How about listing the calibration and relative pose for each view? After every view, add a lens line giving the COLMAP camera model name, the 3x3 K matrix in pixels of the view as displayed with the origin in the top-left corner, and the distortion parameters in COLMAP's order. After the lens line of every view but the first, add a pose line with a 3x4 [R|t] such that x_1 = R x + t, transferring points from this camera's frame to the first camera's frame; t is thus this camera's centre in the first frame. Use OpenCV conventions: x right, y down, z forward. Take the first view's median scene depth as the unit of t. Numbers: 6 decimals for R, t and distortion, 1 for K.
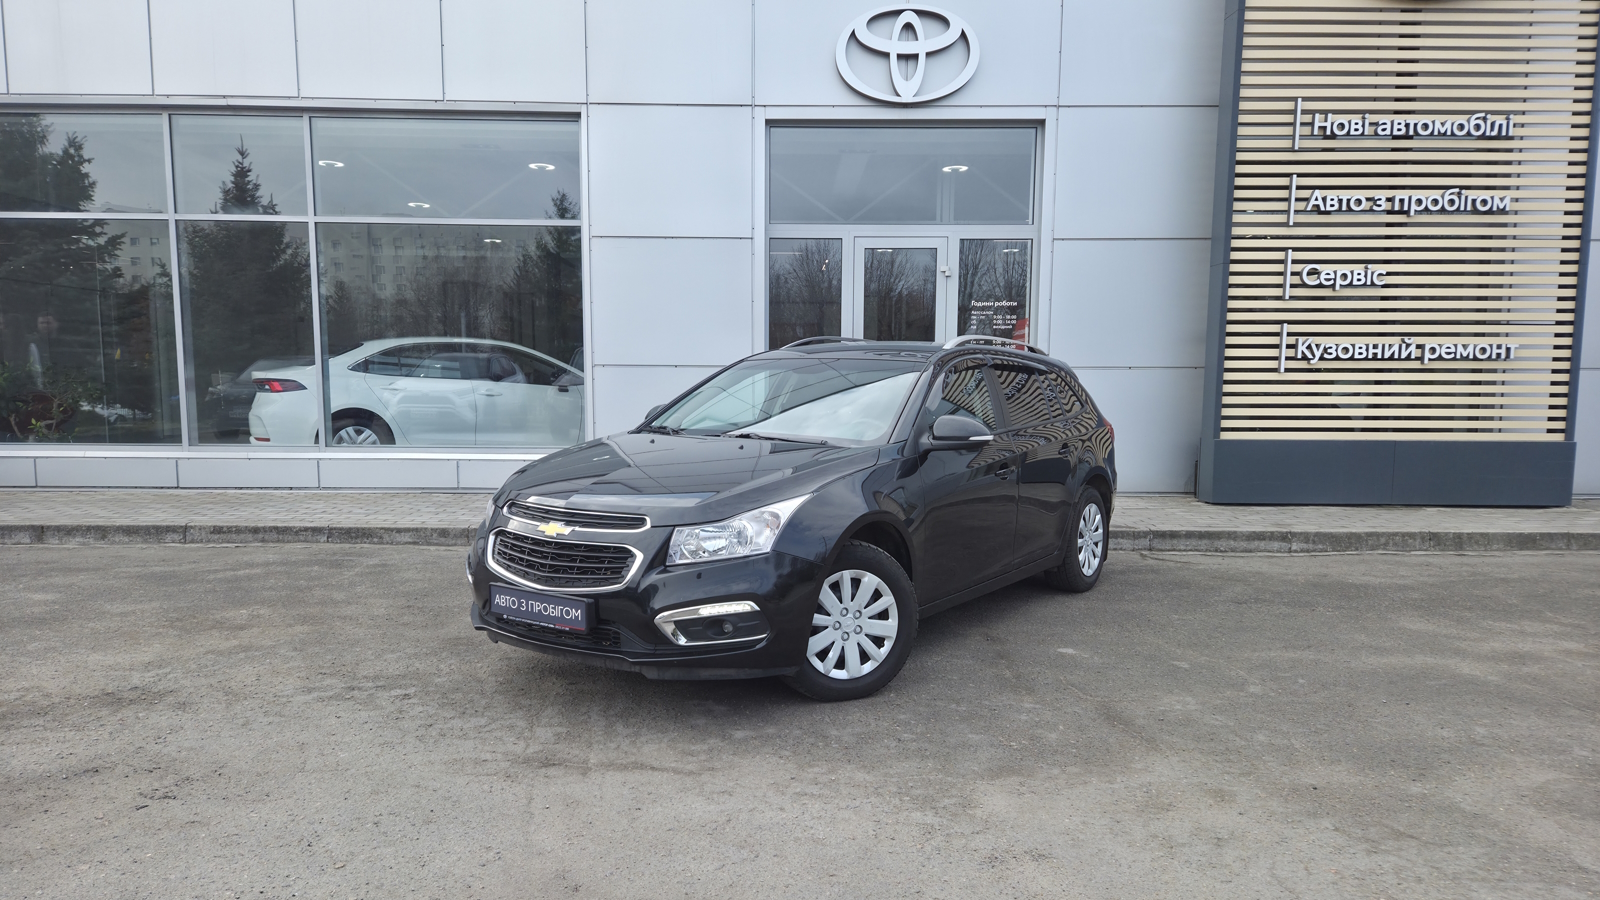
lens RADIAL K [[1093.6, 0, 778.3], [0, 1093.6, 476.5], [0, 0, 1]] dist [0.079683, -0.072731]
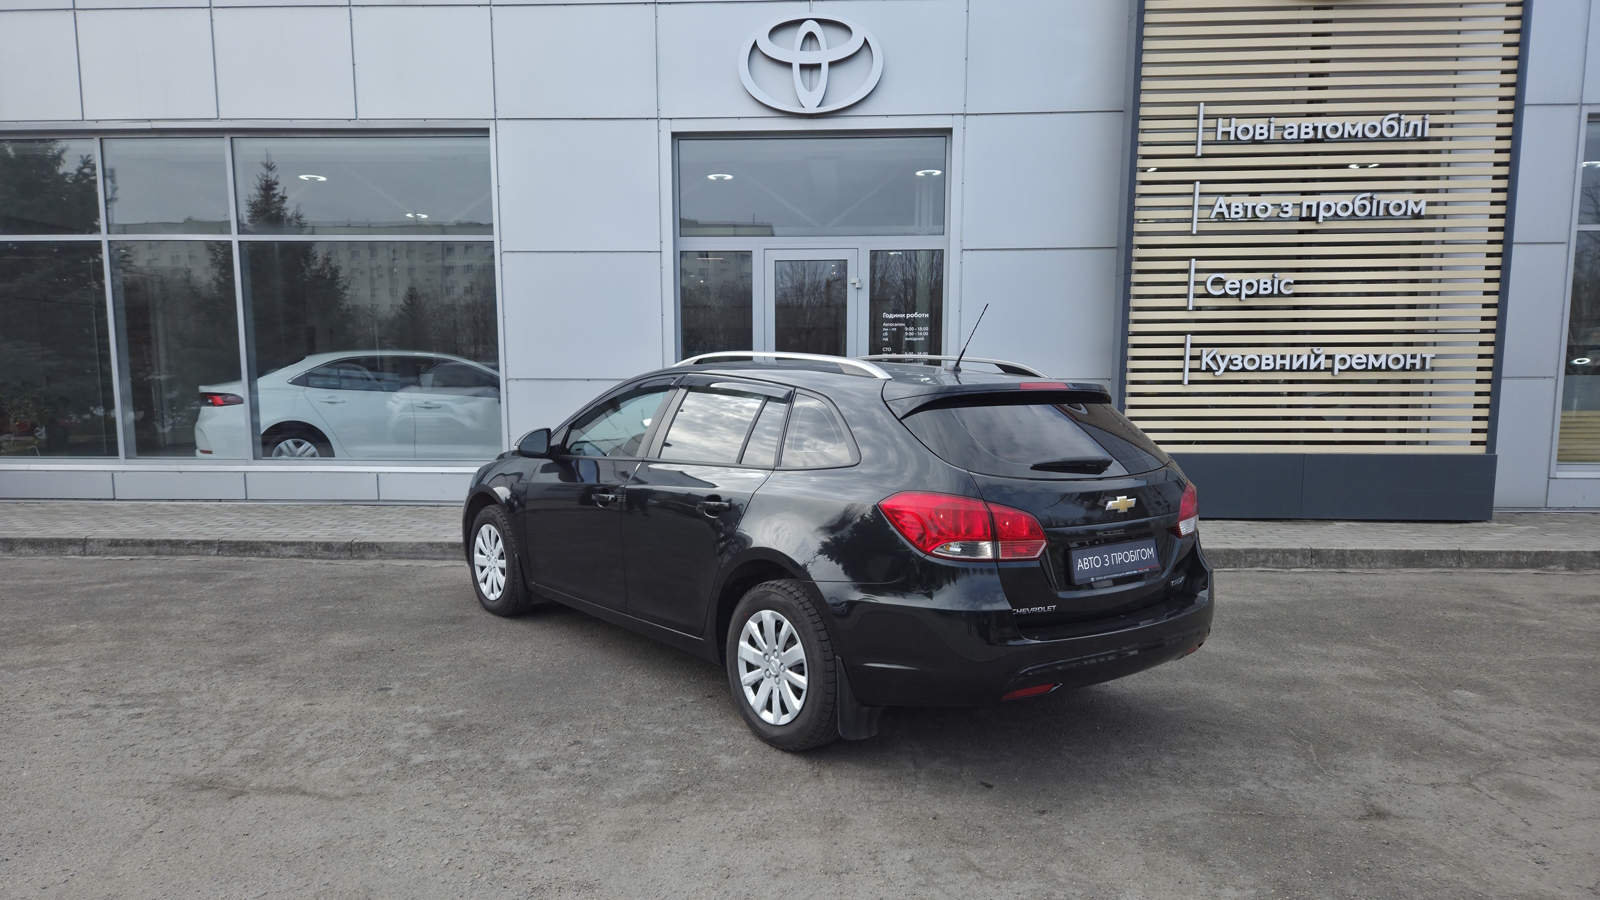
lens RADIAL K [[1093.6, 0, 790.1], [0, 1093.6, 502.7], [0, 0, 1]] dist [0.079683, -0.072731]
pose [[0.998229, 0.001182, -0.059475, 0.164360], [0.000168, 0.999743, 0.022684, -0.011584], [0.059486, -0.022653, 0.997972, 0.000227]]
